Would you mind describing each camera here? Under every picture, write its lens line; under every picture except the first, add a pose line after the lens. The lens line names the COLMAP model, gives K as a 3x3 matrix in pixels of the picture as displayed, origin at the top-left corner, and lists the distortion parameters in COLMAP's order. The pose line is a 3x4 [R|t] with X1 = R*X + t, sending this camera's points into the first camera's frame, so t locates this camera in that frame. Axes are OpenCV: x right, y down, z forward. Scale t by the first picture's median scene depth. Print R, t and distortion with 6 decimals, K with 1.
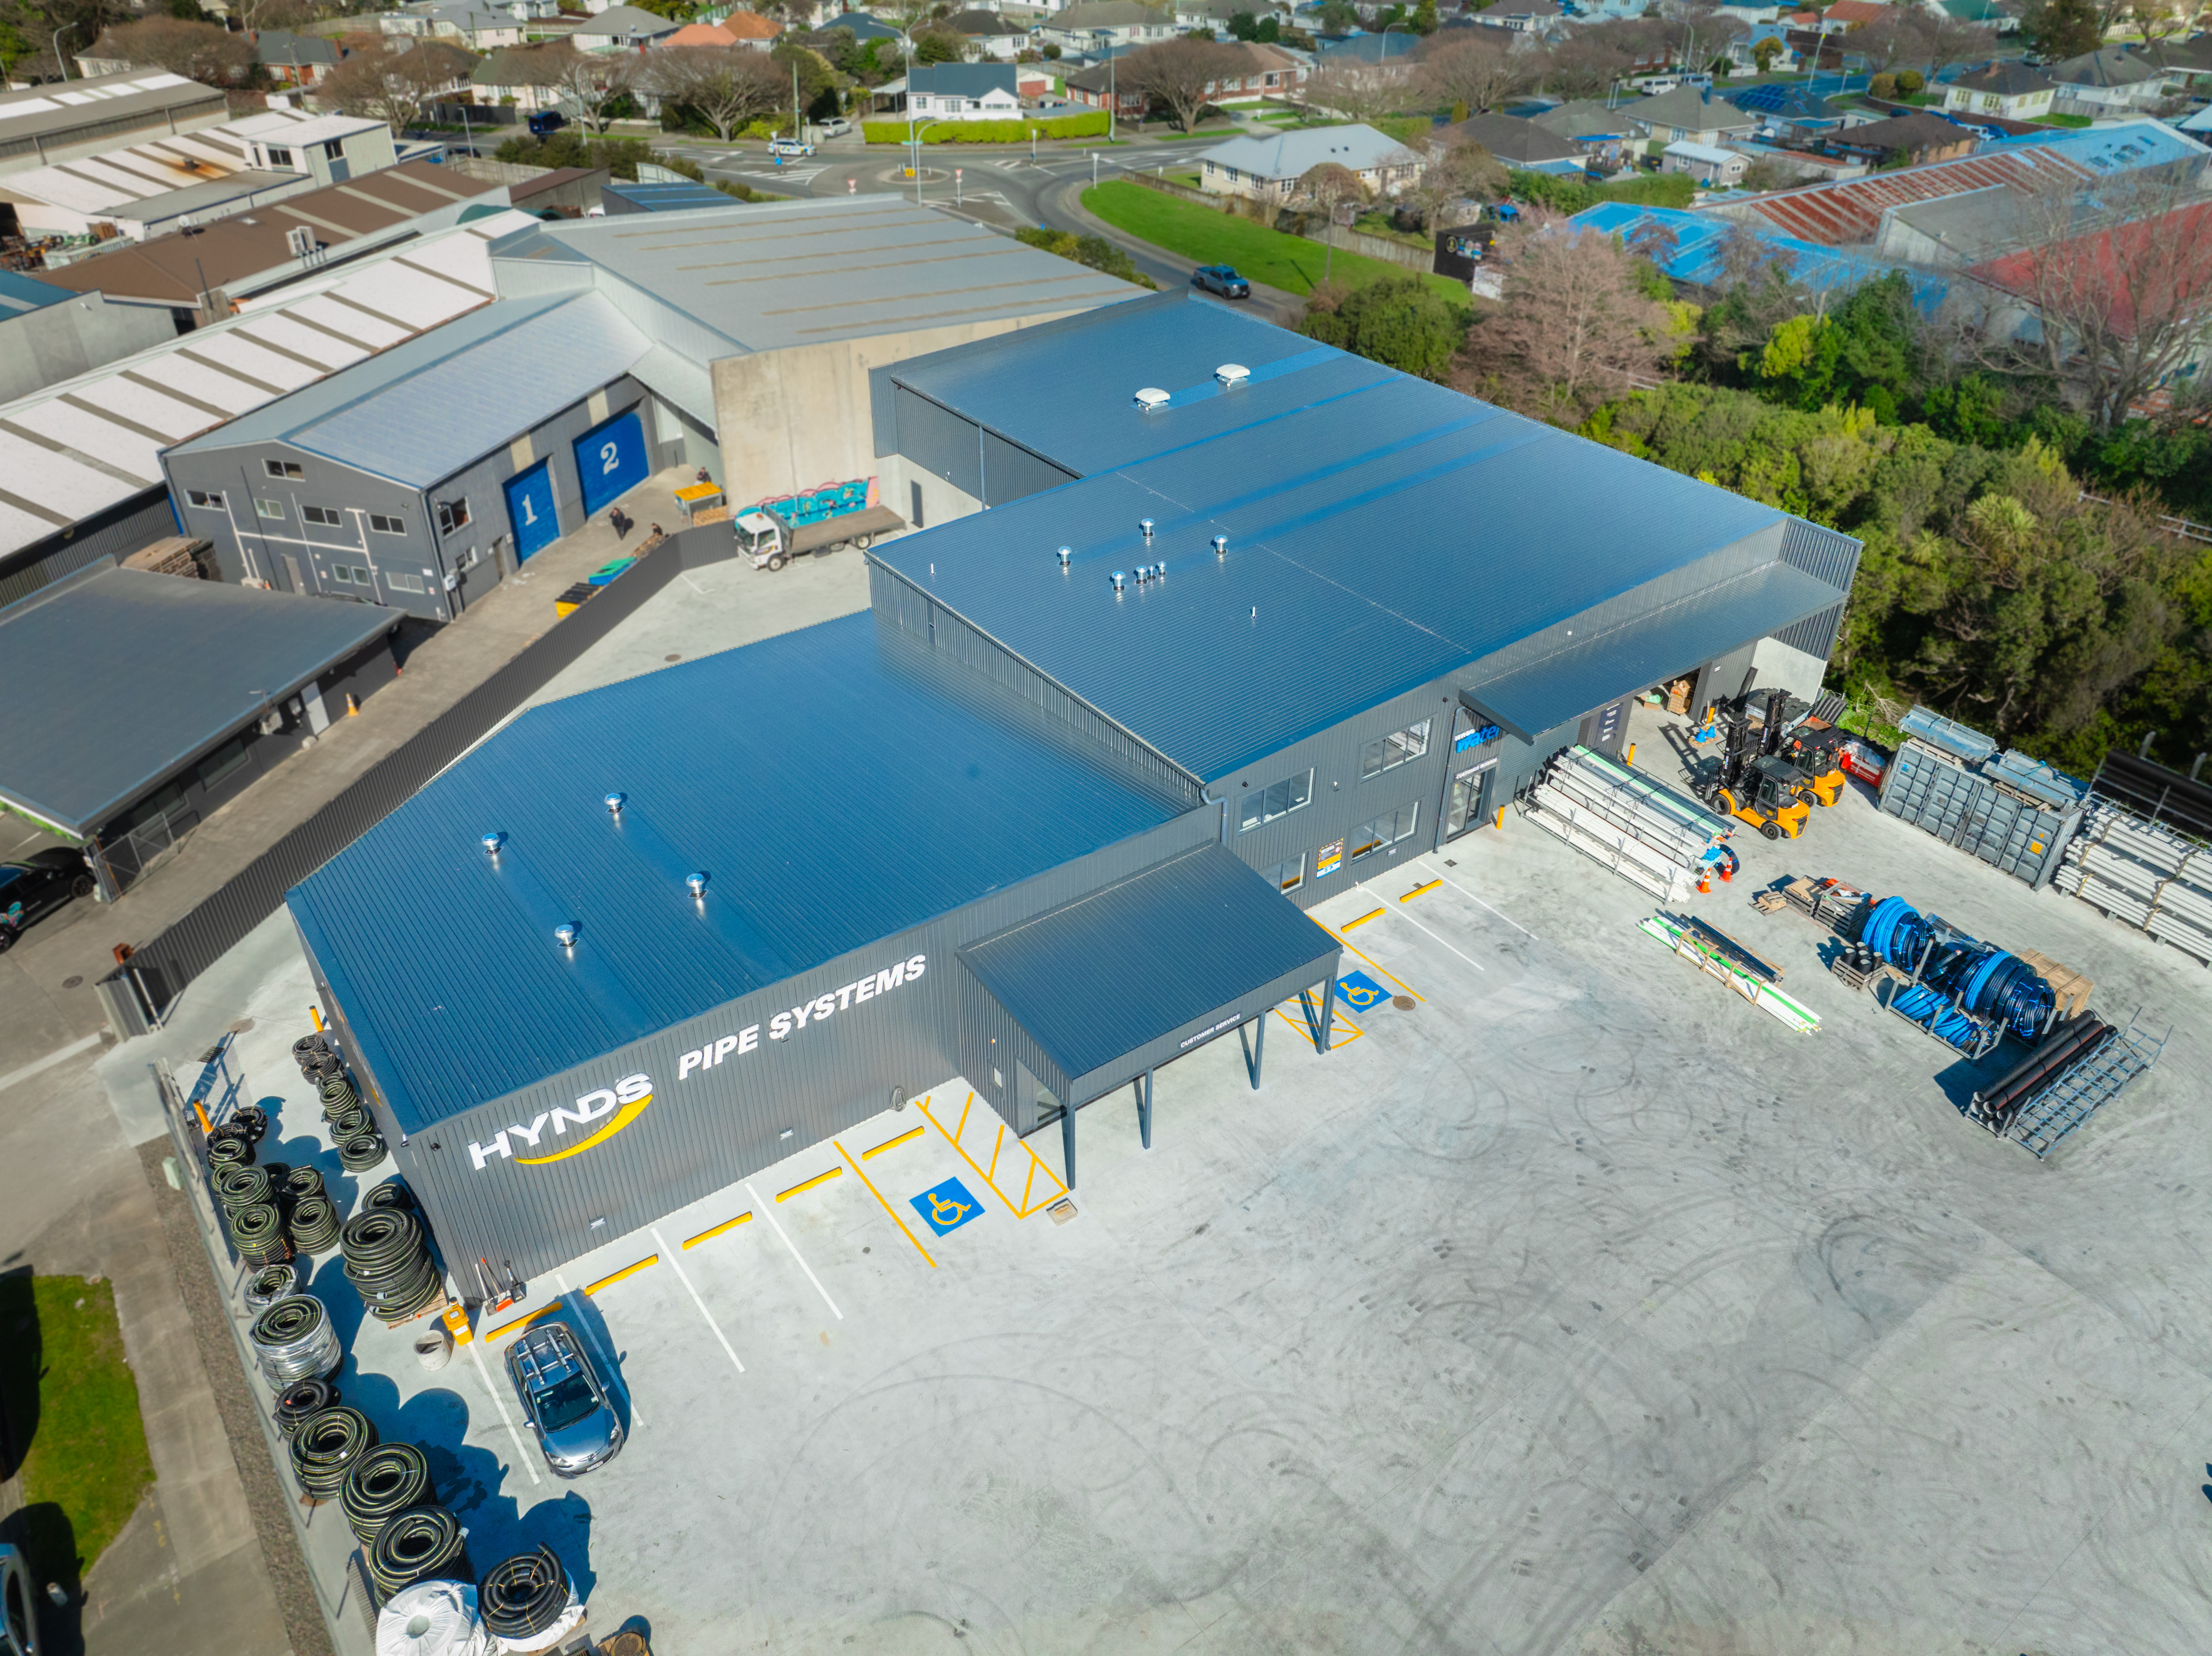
lens RADIAL K [[1561.2, 0, 1106.0], [0, 1561.2, 828.0], [0, 0, 1]] dist [-0.038501, 0.000142]
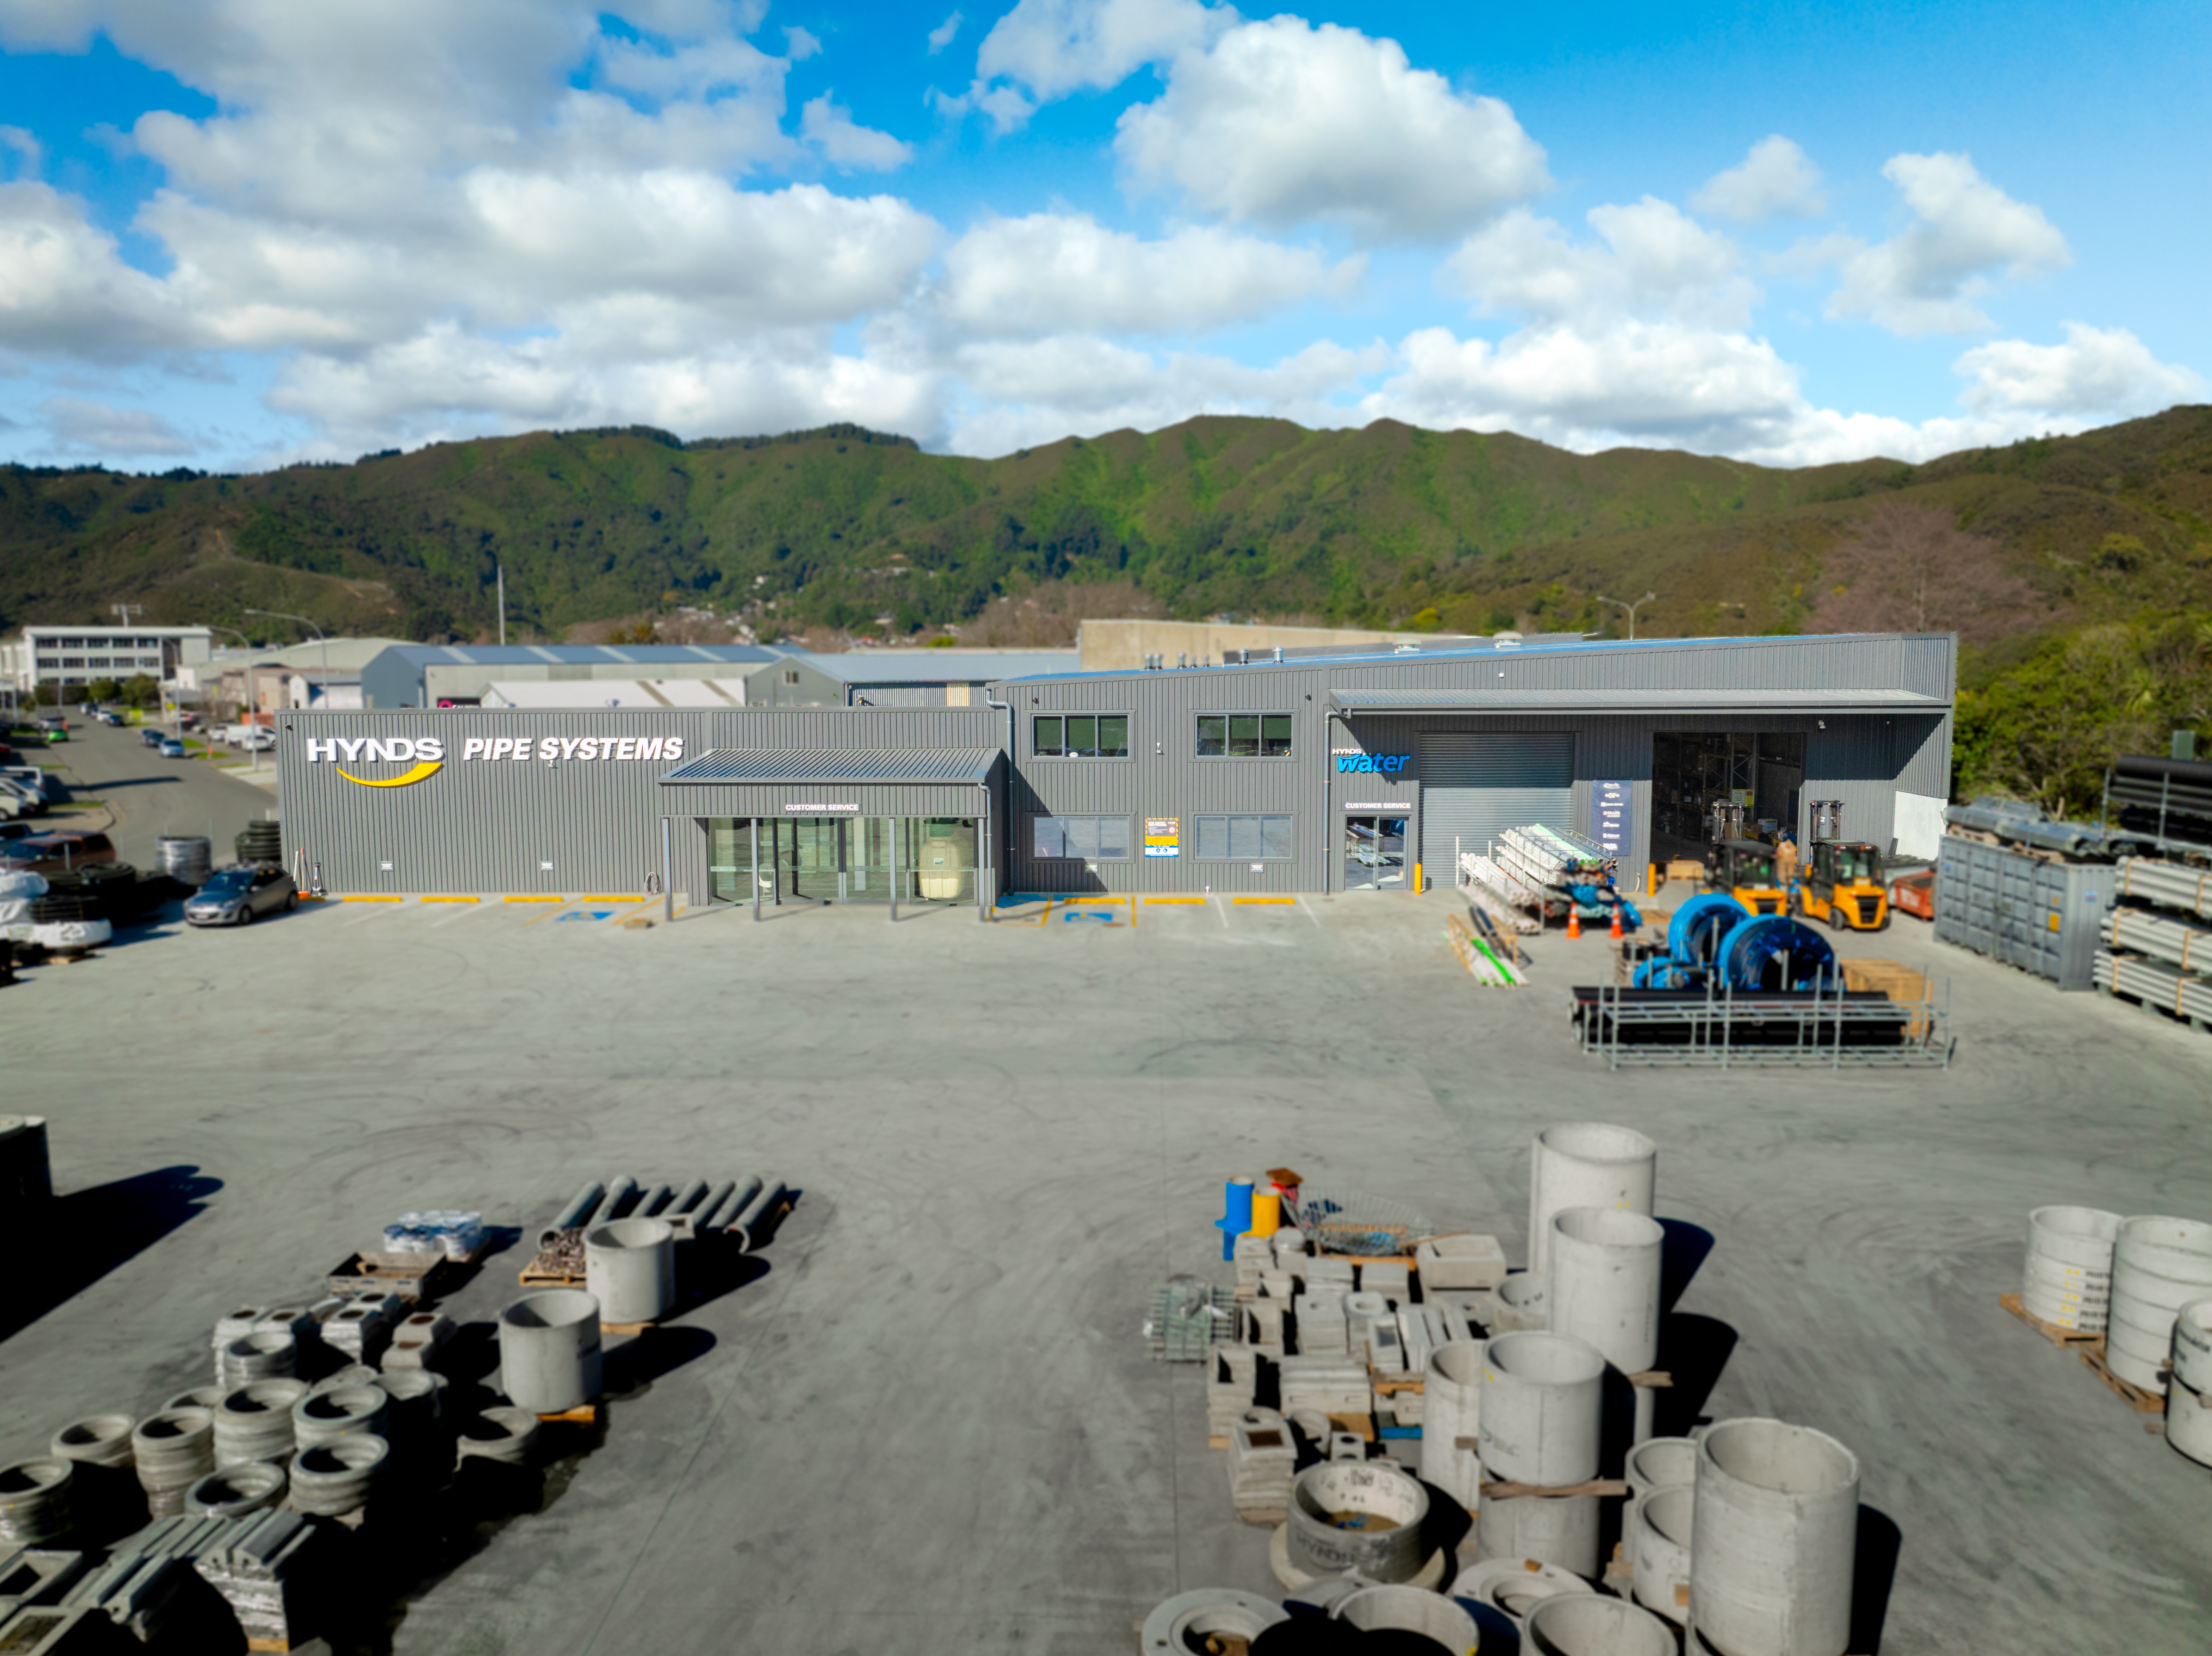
lens RADIAL K [[1575.4, 0, 1106.0], [0, 1575.4, 828.0], [0, 0, 1]] dist [-0.036164, 0.000406]
pose [[0.790445, 0.054300, -0.610121, 0.460653], [-0.333638, 0.873506, -0.354505, 0.241182], [0.513694, 0.483776, 0.708575, 0.184146]]
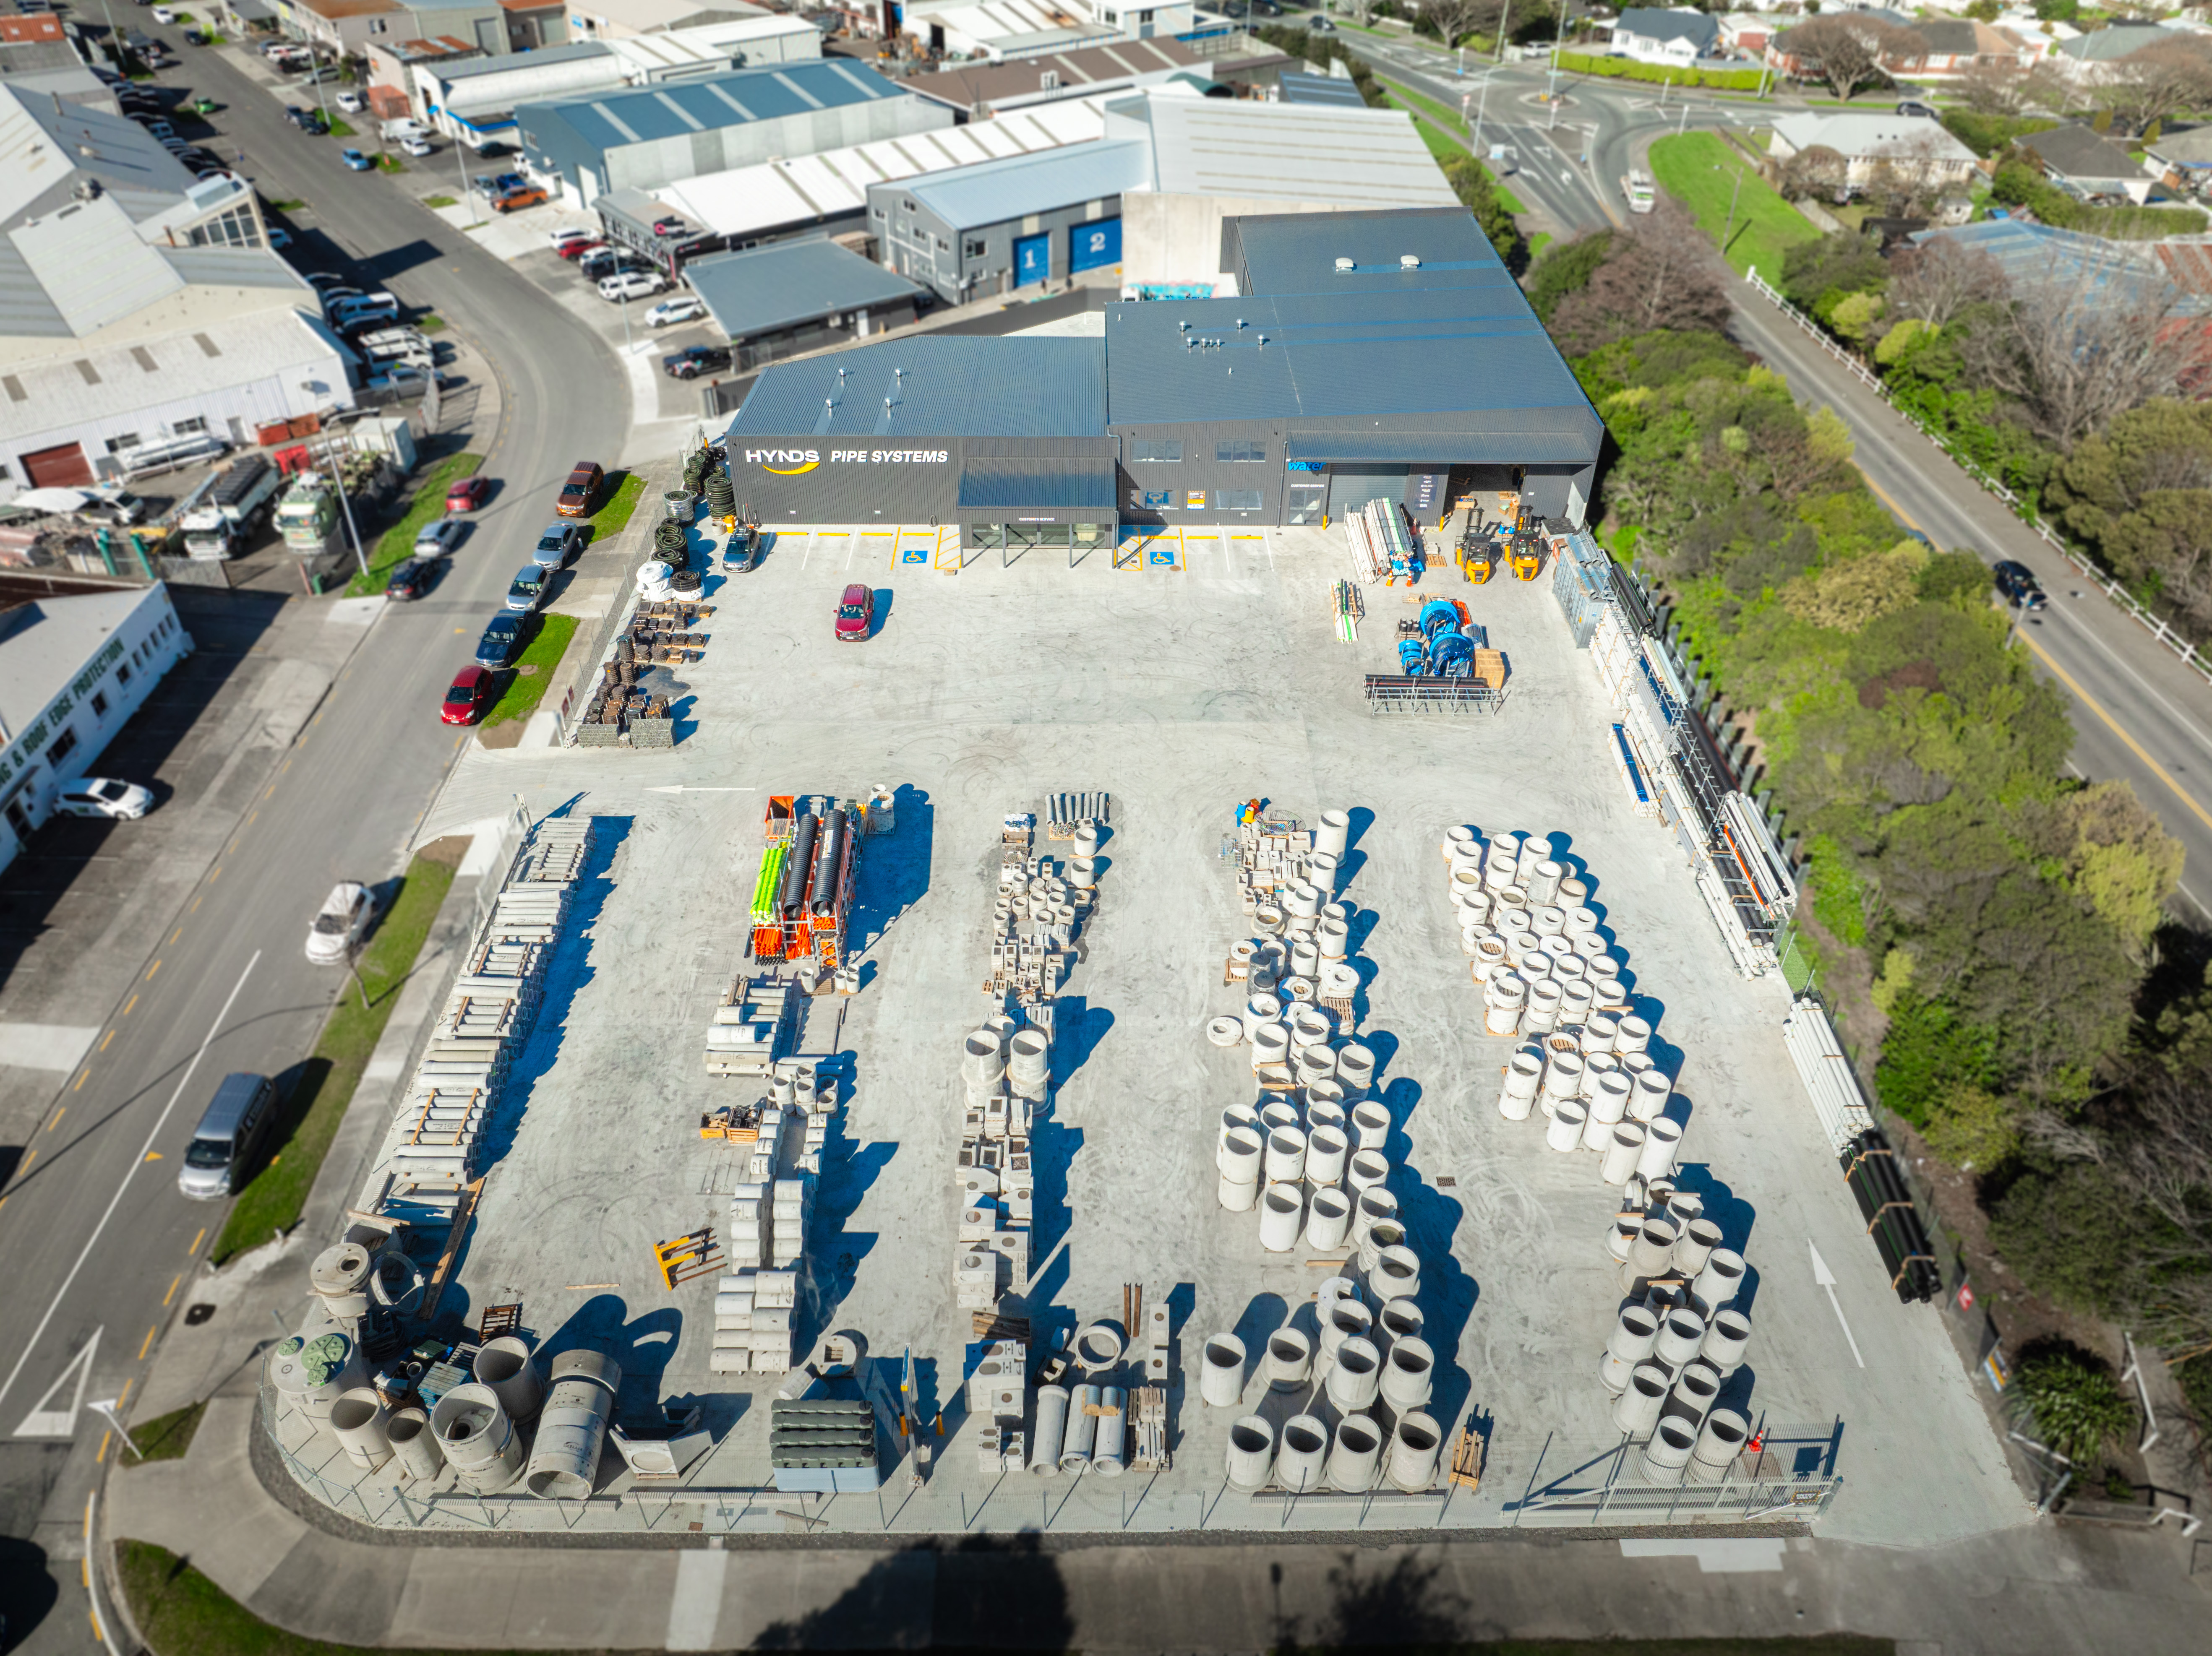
lens RADIAL K [[1561.2, 0, 1106.0], [0, 1561.2, 828.0], [0, 0, 1]] dist [-0.038501, 0.000142]
pose [[0.809510, 0.366049, -0.459022, 0.690650], [-0.330333, 0.930320, 0.159327, 0.080755], [0.485358, 0.022654, 0.874022, -0.451035]]
